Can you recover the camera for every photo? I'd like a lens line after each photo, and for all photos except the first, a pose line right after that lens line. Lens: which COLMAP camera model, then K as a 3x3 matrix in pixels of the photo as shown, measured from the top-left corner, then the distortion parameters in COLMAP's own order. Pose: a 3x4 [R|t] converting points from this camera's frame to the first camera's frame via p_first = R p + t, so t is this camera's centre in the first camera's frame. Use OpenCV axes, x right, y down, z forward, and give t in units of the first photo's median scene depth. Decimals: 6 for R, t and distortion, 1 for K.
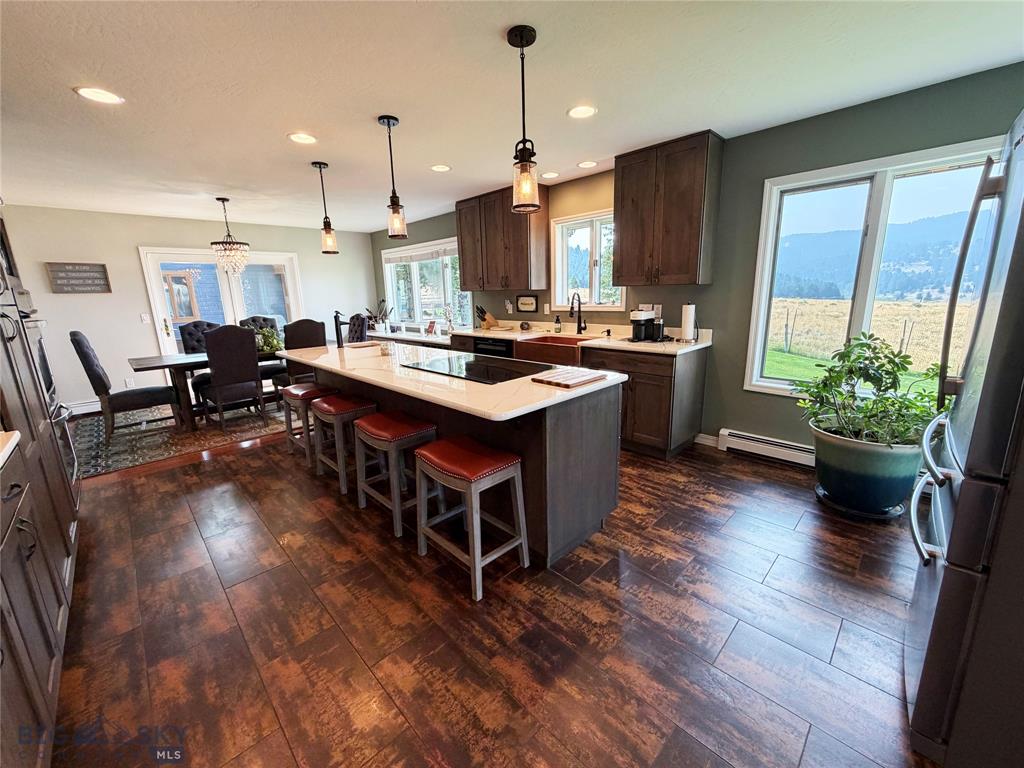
lens RADIAL K [[409.9, 0, 508.9], [0, 409.9, 381.5], [0, 0, 1]] dist [-0.001241, 0.000292]
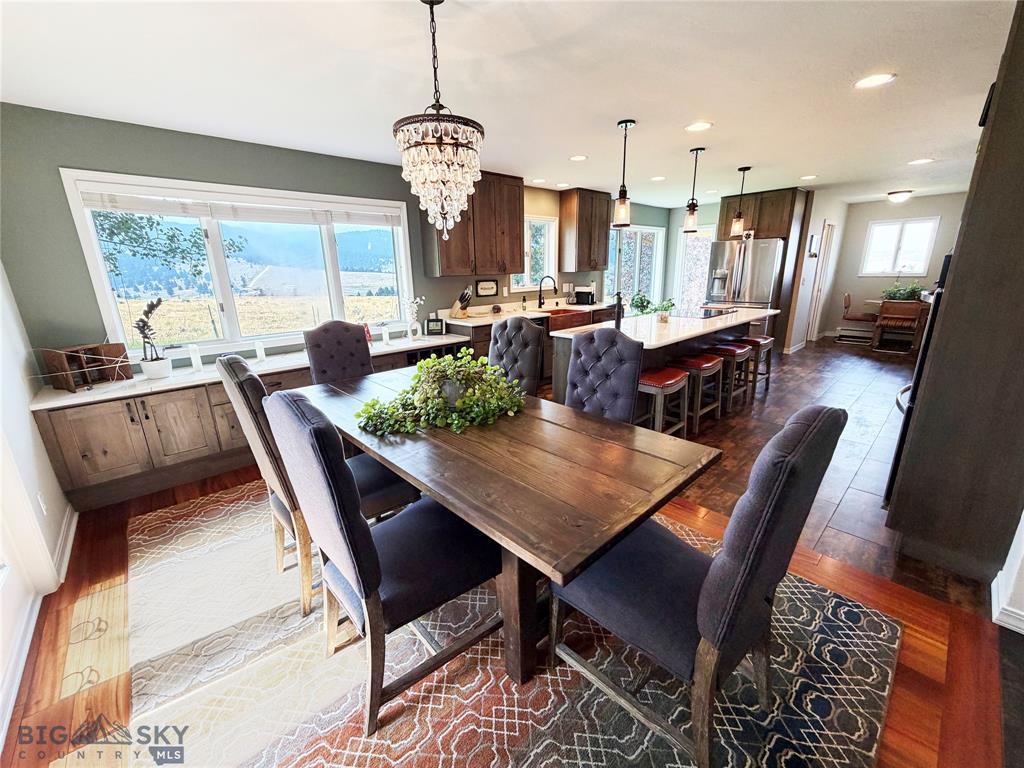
lens RADIAL K [[409.9, 0, 514.8], [0, 409.9, 379.8], [0, 0, 1]] dist [-0.001241, 0.000292]
pose [[0.024252, -0.234386, 0.971841, -1.068547], [0.236197, 0.945948, 0.222247, -0.193763], [-0.971403, 0.224156, 0.078303, 0.951735]]
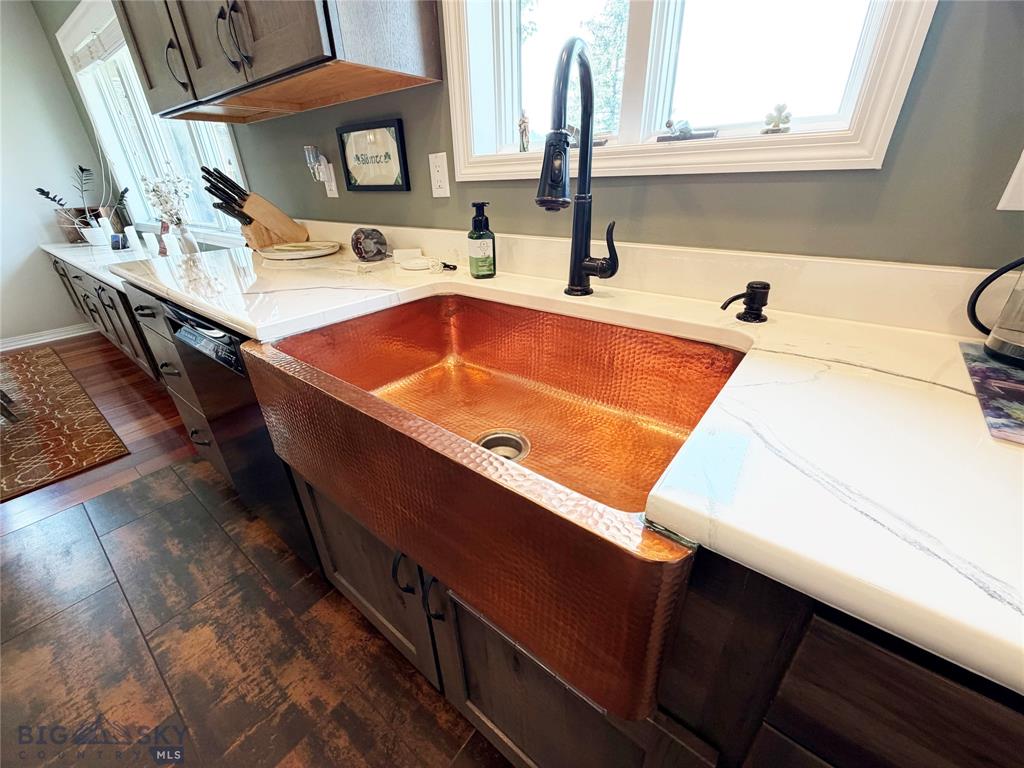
lens RADIAL K [[409.9, 0, 511.9], [0, 409.9, 384.7], [0, 0, 1]] dist [-0.001241, 0.000292]
pose [[0.991365, -0.053182, 0.119861, 0.100556], [0.022560, 0.969609, 0.243618, -0.112947], [-0.129175, -0.238810, 0.962436, 0.727291]]
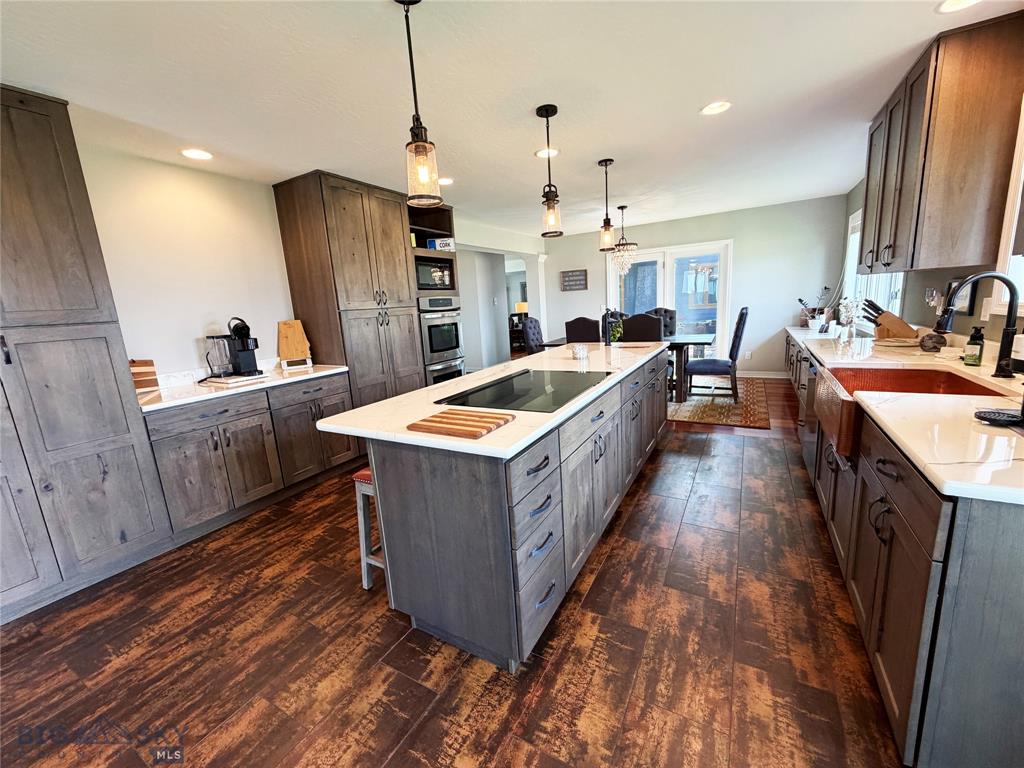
lens RADIAL K [[409.9, 0, 506.1], [0, 409.9, 385.1], [0, 0, 1]] dist [-0.001241, 0.000292]
pose [[0.268508, 0.198962, -0.942506, 0.392559], [-0.151215, 0.975012, 0.162745, -0.091994], [0.951334, 0.098823, 0.291885, 0.390600]]
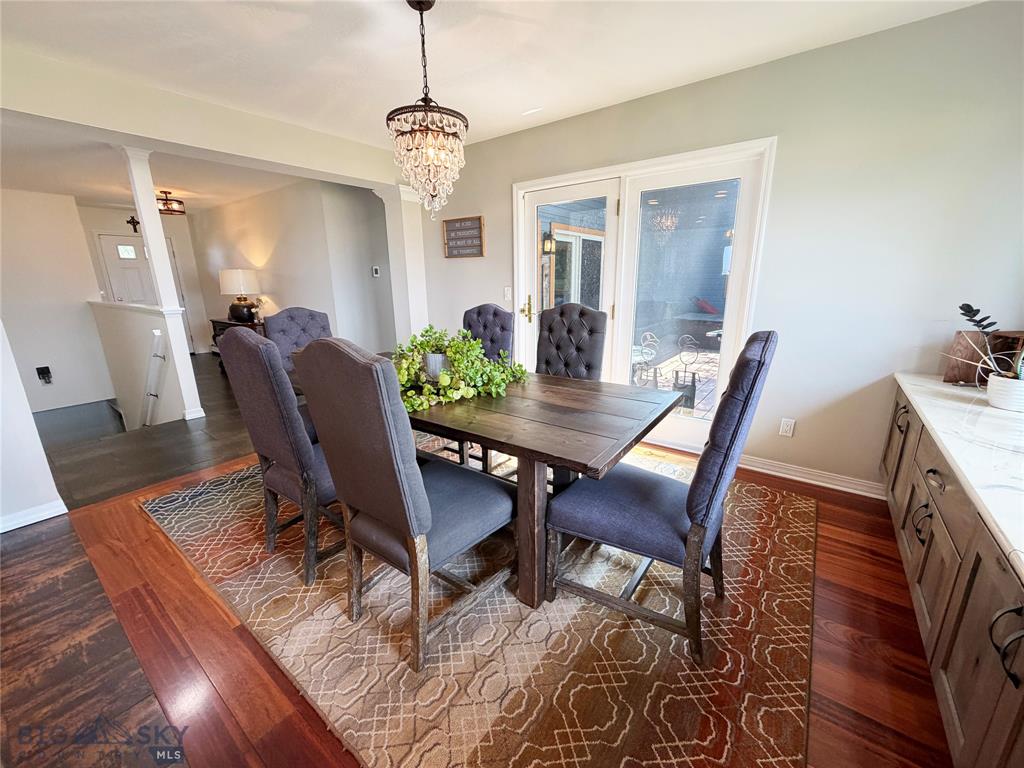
lens RADIAL K [[409.9, 0, 507.4], [0, 409.9, 382.1], [0, 0, 1]] dist [-0.001241, 0.000292]
pose [[0.148673, 0.270737, -0.951104, -0.217369], [-0.199230, 0.950271, 0.239357, -0.207098], [0.968609, 0.153903, 0.195219, 1.035113]]
